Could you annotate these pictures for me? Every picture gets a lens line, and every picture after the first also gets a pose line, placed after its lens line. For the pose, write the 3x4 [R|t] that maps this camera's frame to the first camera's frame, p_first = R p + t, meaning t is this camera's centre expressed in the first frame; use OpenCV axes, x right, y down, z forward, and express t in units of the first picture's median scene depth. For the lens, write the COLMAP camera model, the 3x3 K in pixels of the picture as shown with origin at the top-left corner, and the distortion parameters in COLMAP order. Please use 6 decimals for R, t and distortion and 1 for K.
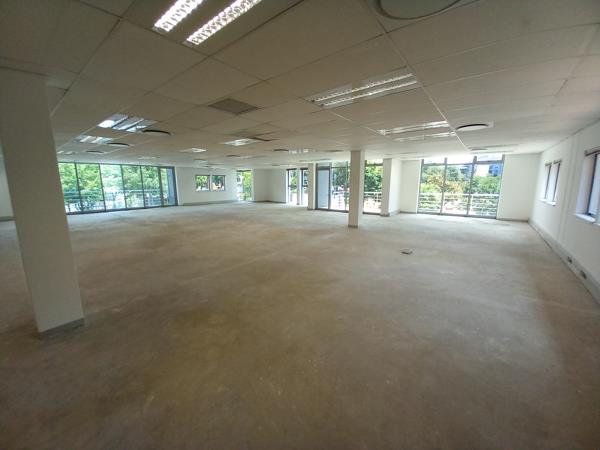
lens RADIAL K [[245.6, 0, 301.0], [0, 245.6, 227.4], [0, 0, 1]] dist [0.011440, 0.000007]
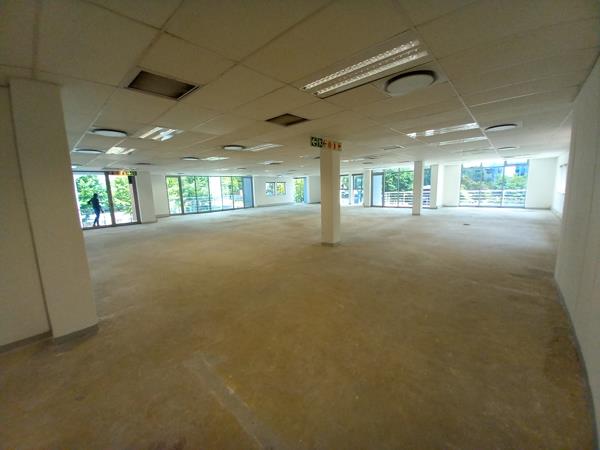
lens RADIAL K [[242.1, 0, 298.4], [0, 242.1, 225.0], [0, 0, 1]] dist [-0.006266, -0.000359]
pose [[0.995938, -0.017823, -0.088262, -0.210671], [0.015368, 0.999478, -0.028416, 0.052698], [0.088723, 0.026944, 0.995692, -0.268545]]
